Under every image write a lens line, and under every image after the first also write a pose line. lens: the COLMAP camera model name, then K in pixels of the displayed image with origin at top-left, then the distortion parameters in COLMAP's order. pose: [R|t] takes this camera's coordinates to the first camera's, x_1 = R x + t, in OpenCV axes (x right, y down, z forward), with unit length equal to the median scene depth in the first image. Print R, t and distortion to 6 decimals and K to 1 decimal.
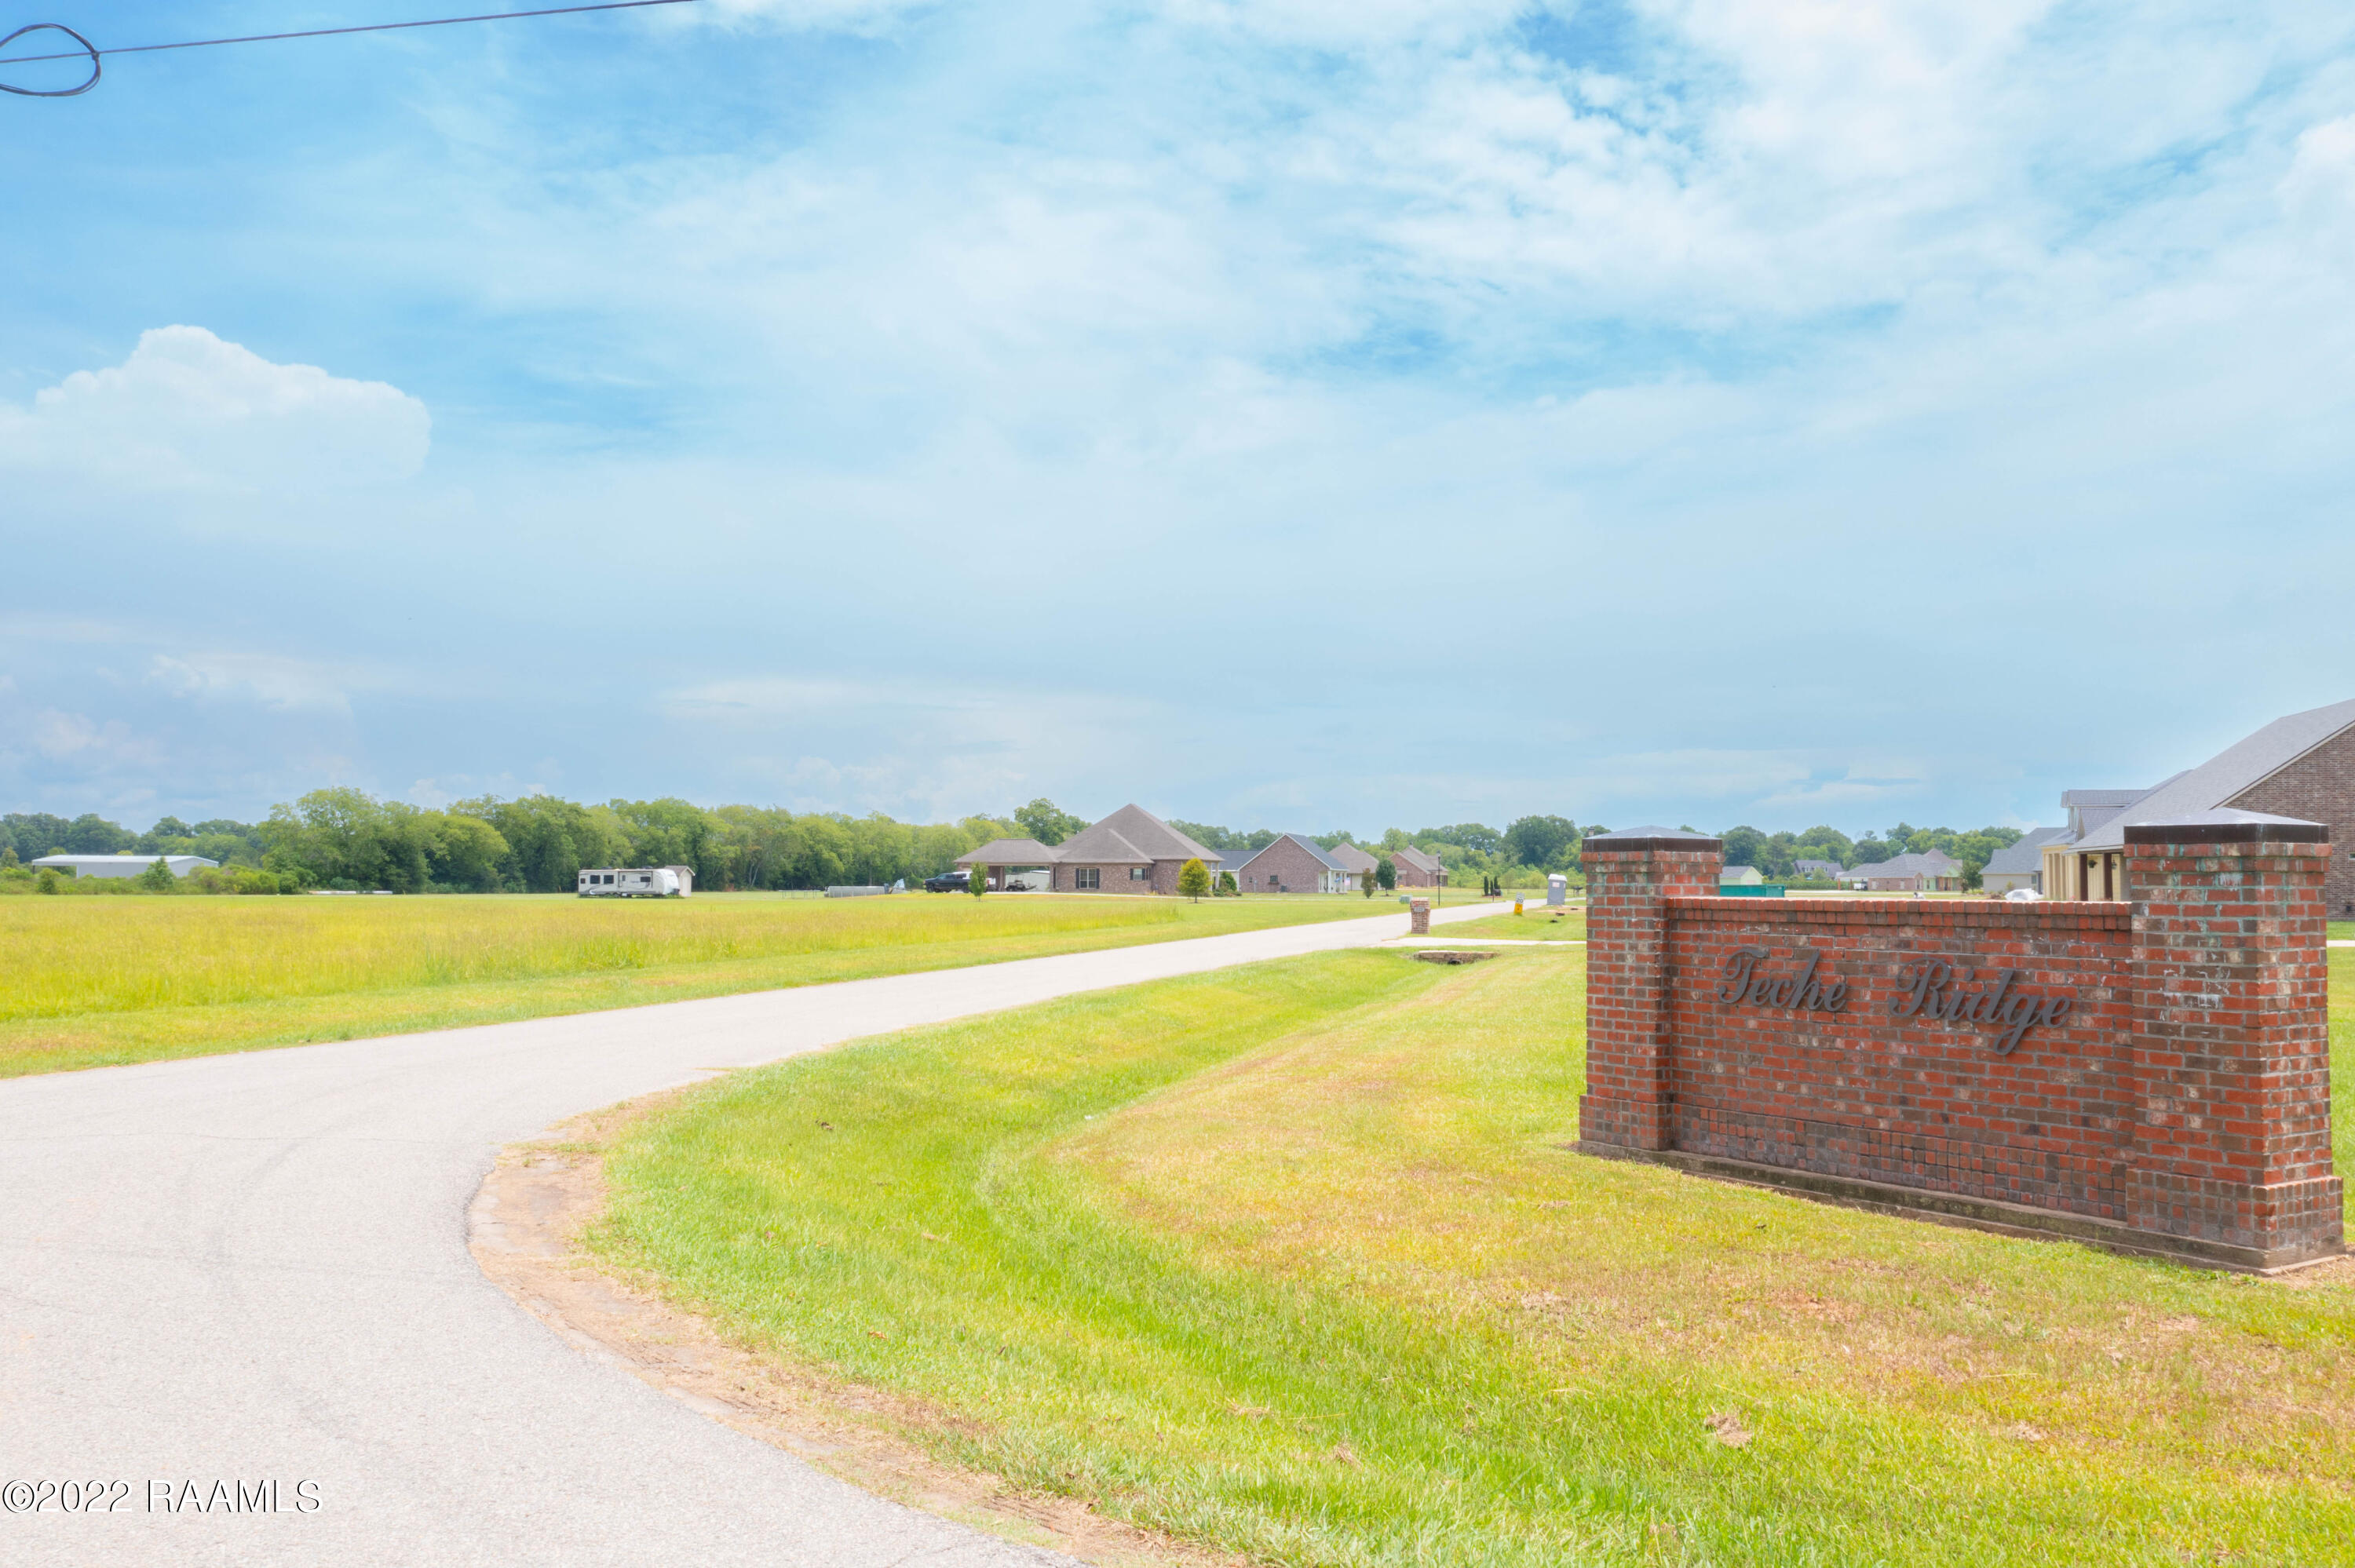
lens RADIAL K [[1889.8, 0, 1177.5], [0, 1889.8, 784.0], [0, 0, 1]] dist [-0.014973, 0.015938]
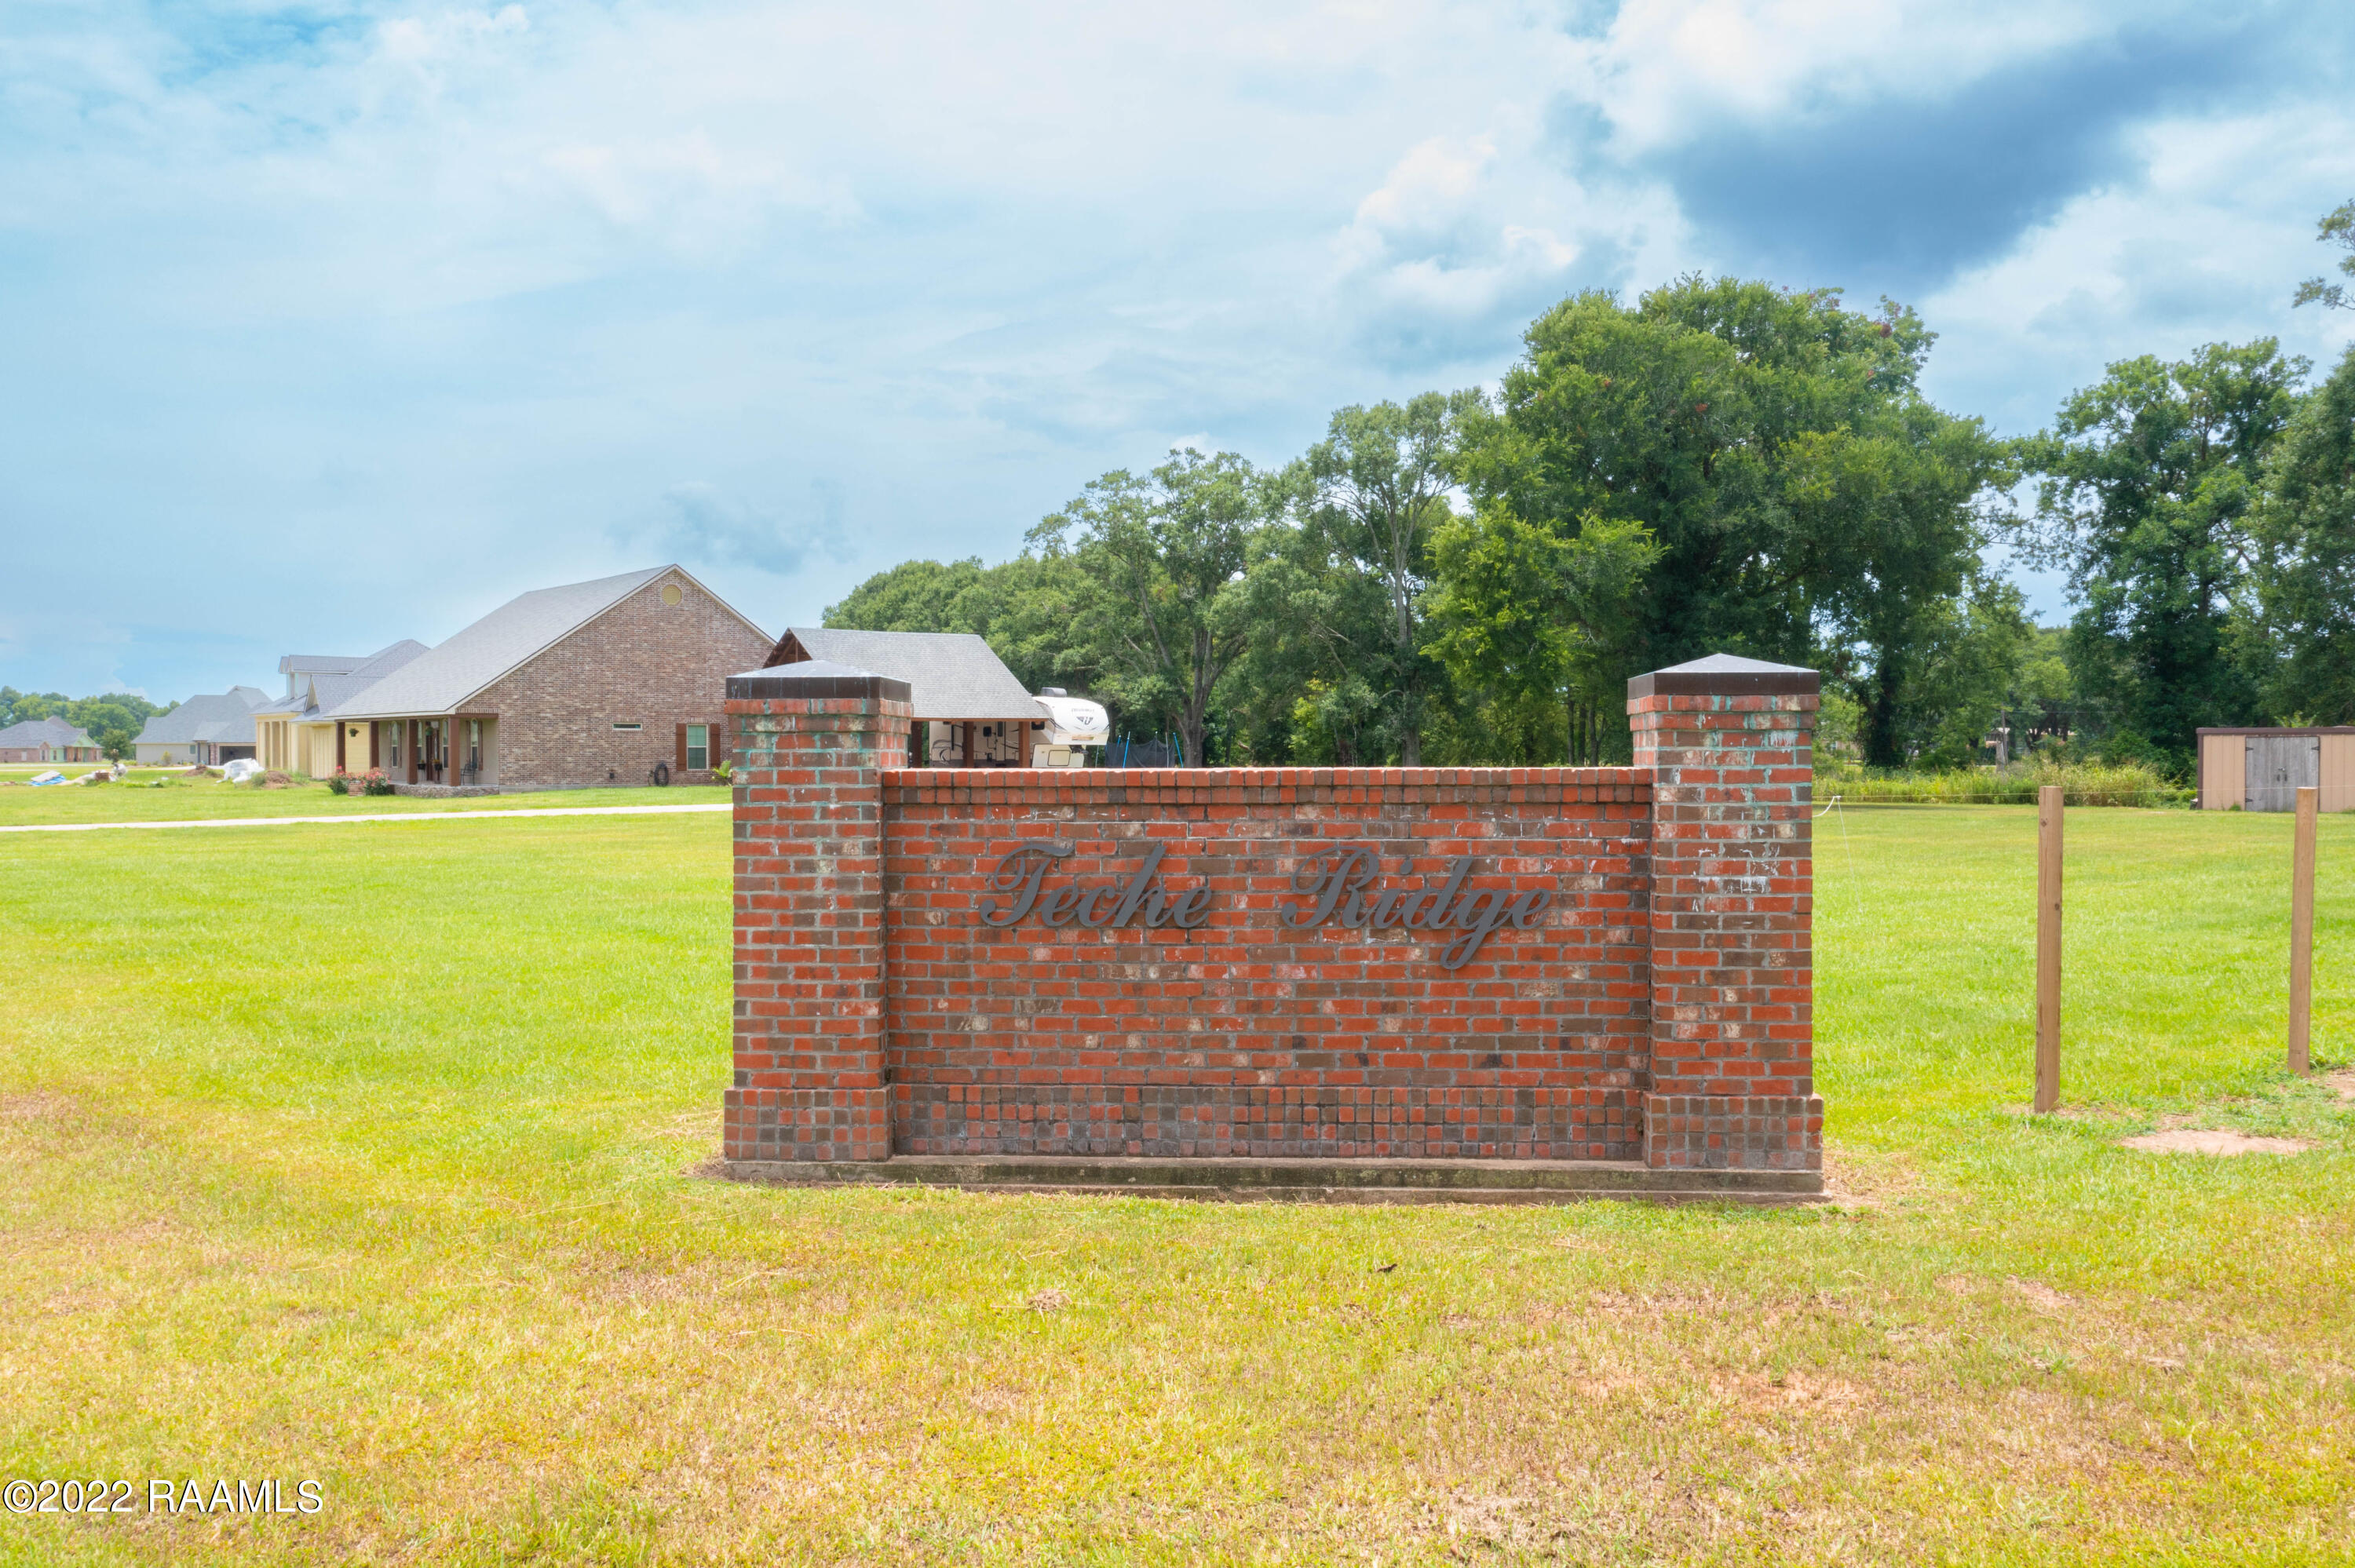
lens RADIAL K [[1889.8, 0, 1177.5], [0, 1889.8, 784.0], [0, 0, 1]] dist [-0.014973, 0.015938]
pose [[0.586892, -0.018810, 0.809447, -0.241602], [-0.036483, 0.998100, 0.049646, 0.033856], [-0.808843, -0.058668, 0.585091, 0.630320]]
